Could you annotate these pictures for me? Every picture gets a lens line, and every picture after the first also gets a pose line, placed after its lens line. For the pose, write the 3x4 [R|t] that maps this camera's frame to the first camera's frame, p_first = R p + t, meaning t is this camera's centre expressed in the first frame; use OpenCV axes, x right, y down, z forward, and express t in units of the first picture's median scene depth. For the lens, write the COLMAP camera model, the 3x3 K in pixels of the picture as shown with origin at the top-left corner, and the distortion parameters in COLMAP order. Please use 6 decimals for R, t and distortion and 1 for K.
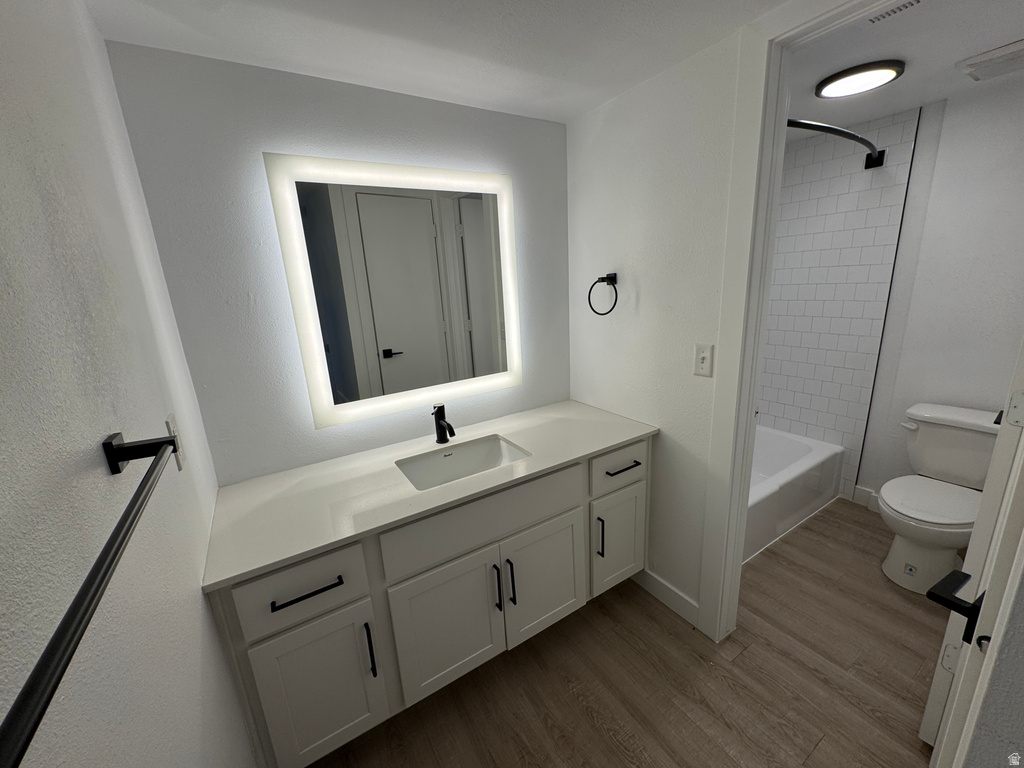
lens RADIAL K [[407.8, 0, 514.6], [0, 407.8, 382.7], [0, 0, 1]] dist [-0.004718, 0.000580]
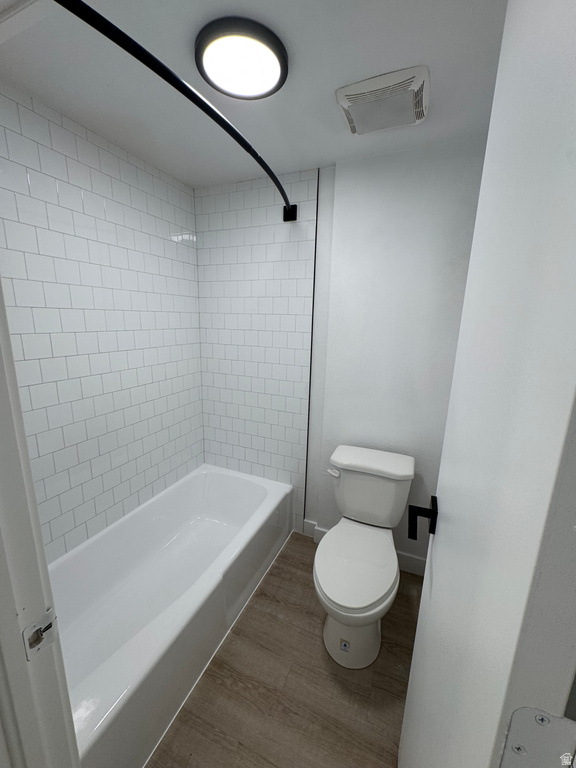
lens RADIAL K [[305.8, 0, 285.8], [0, 305.8, 384.8], [0, 0, 1]] dist [-0.004718, 0.000580]
pose [[0.828378, -0.054969, 0.557466, 0.423430], [0.076511, 0.996950, -0.015389, -0.104254], [-0.554919, 0.055400, 0.830057, 0.387621]]
